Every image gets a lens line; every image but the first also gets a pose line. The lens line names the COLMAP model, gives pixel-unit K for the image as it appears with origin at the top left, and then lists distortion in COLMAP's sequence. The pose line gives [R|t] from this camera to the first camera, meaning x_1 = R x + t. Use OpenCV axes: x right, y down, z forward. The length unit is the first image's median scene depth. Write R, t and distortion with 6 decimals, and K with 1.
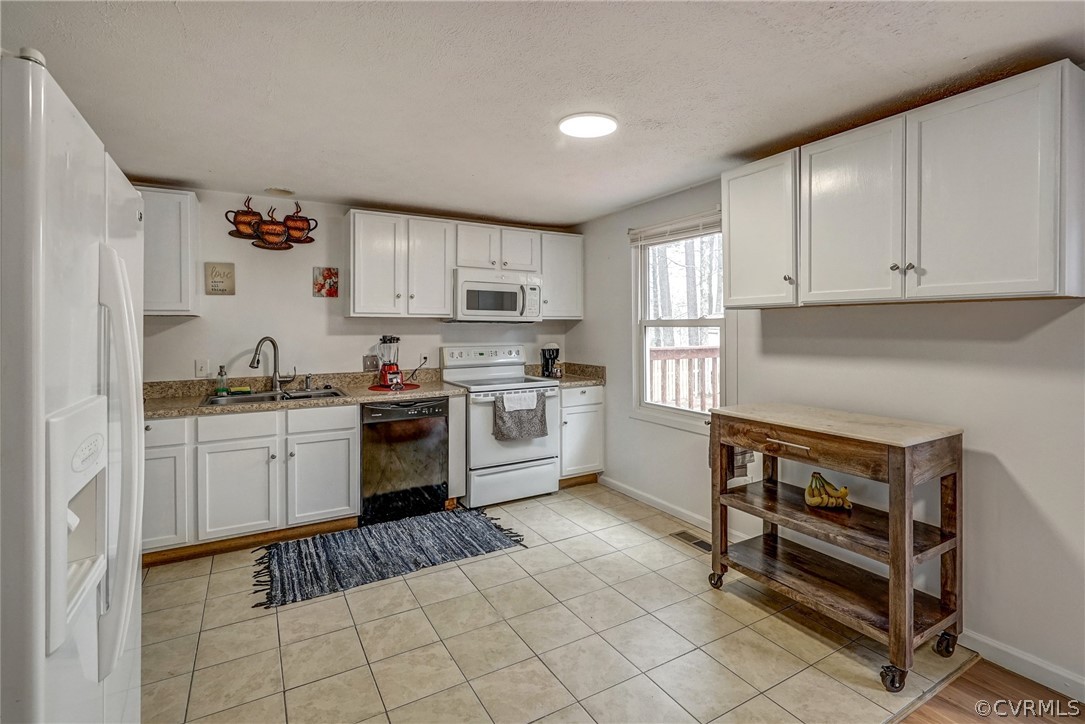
lens RADIAL K [[515.9, 0, 528.5], [0, 515.9, 327.5], [0, 0, 1]] dist [0.002448, 0.000504]
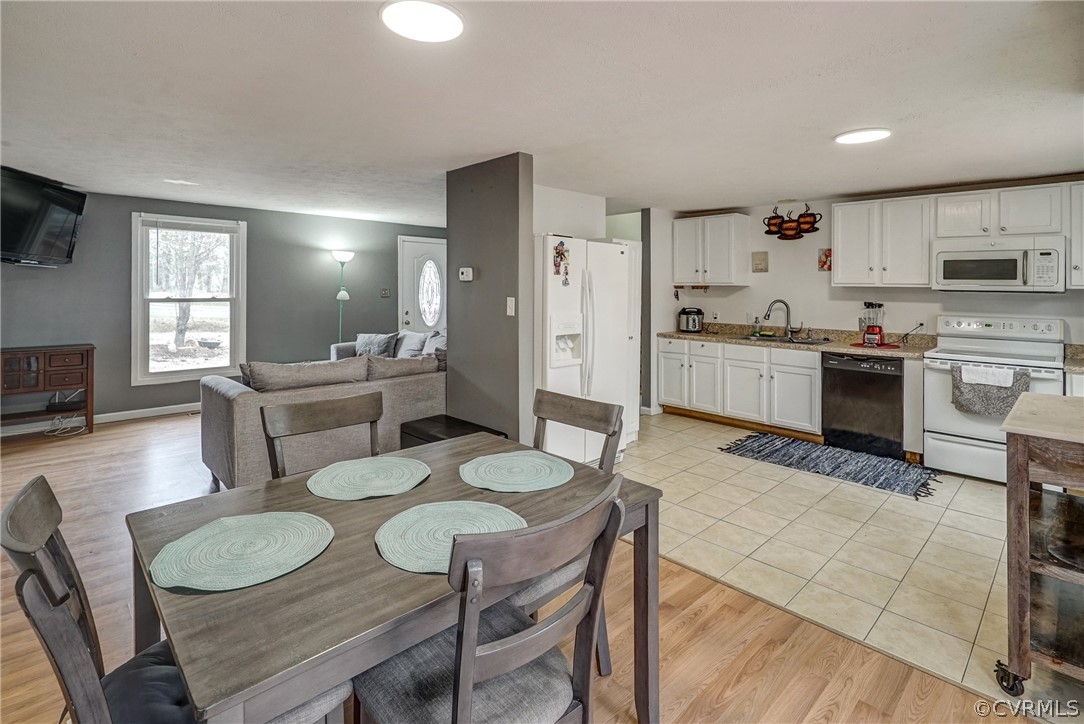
lens RADIAL K [[515.4, 0, 537.0], [0, 515.4, 283.1], [0, 0, 1]] dist [0.002448, 0.000504]
pose [[0.240198, -0.001847, -0.970722, 0.734617], [-0.009435, 0.999947, -0.004238, -0.016202], [0.970678, 0.010177, 0.240168, -0.036605]]
